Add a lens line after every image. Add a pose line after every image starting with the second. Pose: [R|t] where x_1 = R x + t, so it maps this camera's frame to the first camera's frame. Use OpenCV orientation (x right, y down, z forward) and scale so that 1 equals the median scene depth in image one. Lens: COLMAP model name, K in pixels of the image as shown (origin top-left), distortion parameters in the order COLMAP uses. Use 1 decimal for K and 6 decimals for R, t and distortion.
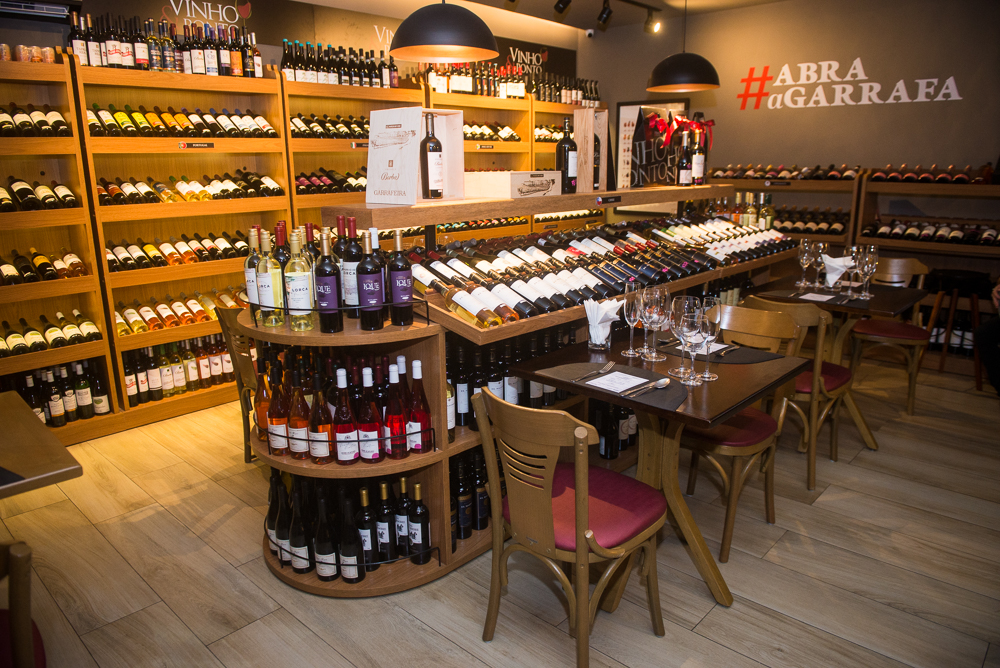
lens RADIAL K [[676.6, 0, 502.8], [0, 676.6, 335.6], [0, 0, 1]] dist [-0.051454, -0.000446]
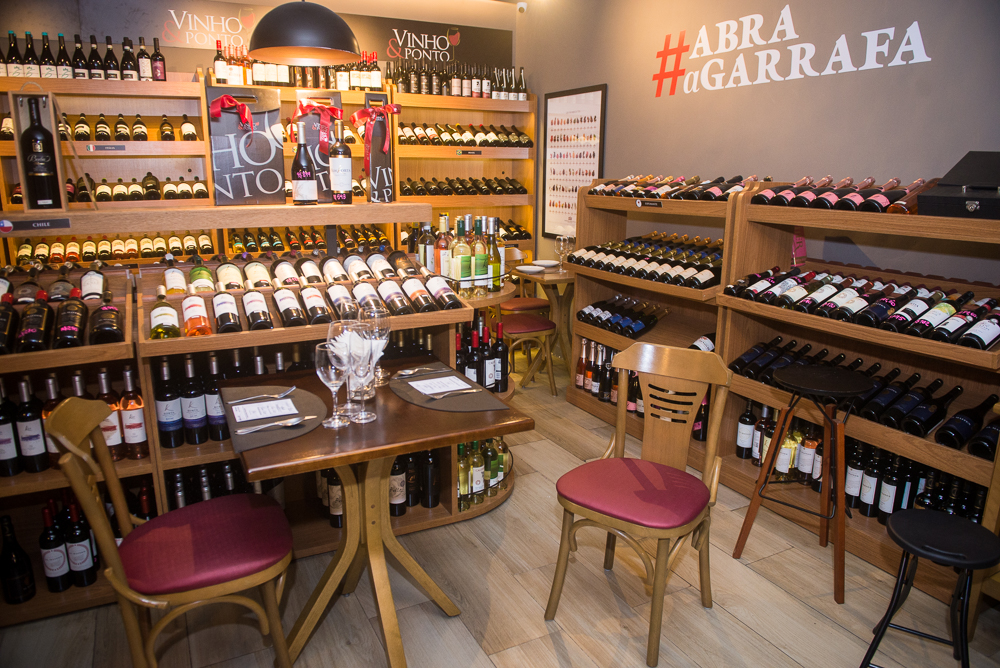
lens RADIAL K [[676.6, 0, 502.8], [0, 676.6, 335.6], [0, 0, 1]] dist [-0.051454, -0.000446]
pose [[0.940943, 0.094254, -0.325182, 0.559564], [-0.098532, 0.995128, 0.003325, -0.095059], [0.323911, 0.028912, 0.945646, 0.363123]]
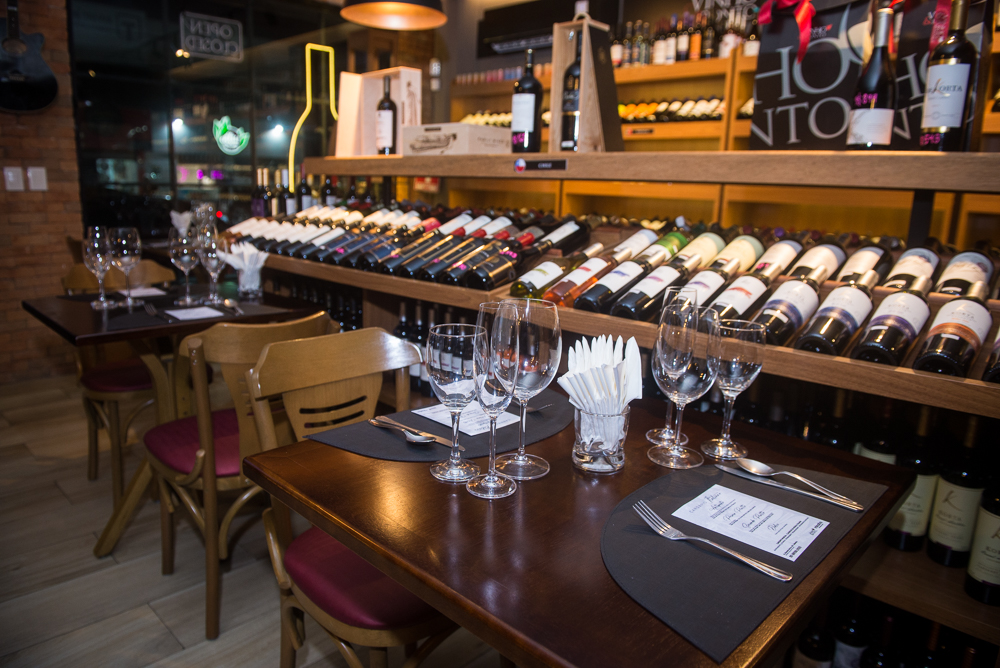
lens RADIAL K [[673.3, 0, 496.3], [0, 673.3, 333.1], [0, 0, 1]] dist [-0.061765, 0.001594]
pose [[-0.027842, 0.221225, -0.974825, 0.546864], [-0.279489, 0.934587, 0.220075, -0.123266], [0.959745, 0.278580, 0.035809, 0.668601]]
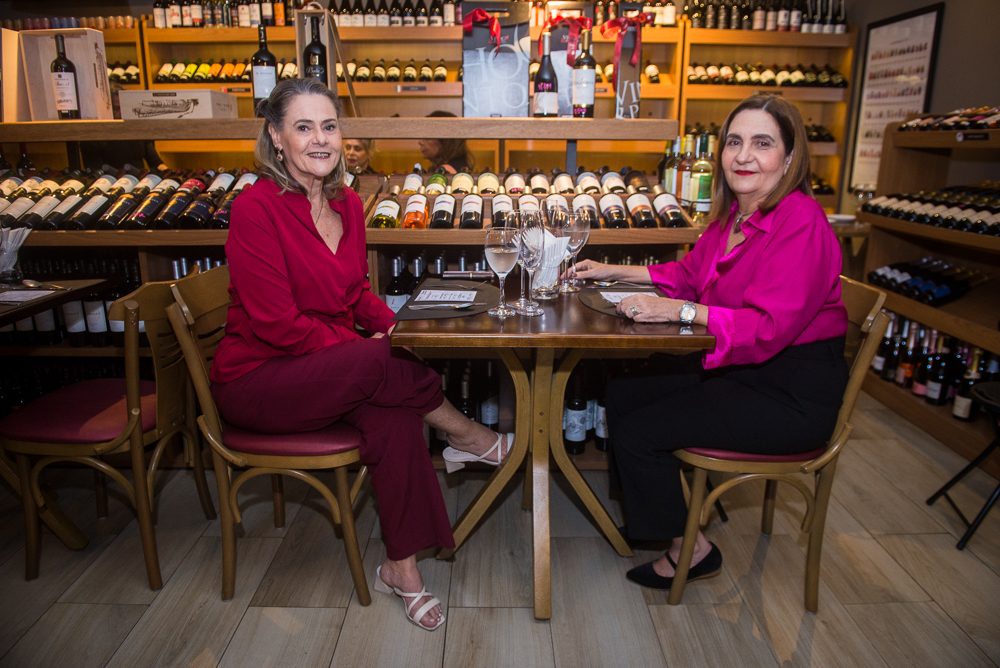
lens RADIAL K [[674.9, 0, 503.4], [0, 674.9, 334.9], [0, 0, 1]] dist [-0.056025, 0.001445]
pose [[0.686688, 0.208688, -0.696354, 0.607622], [-0.192982, 0.975870, 0.102153, -0.062863], [0.700870, 0.064237, 0.710391, 0.431151]]
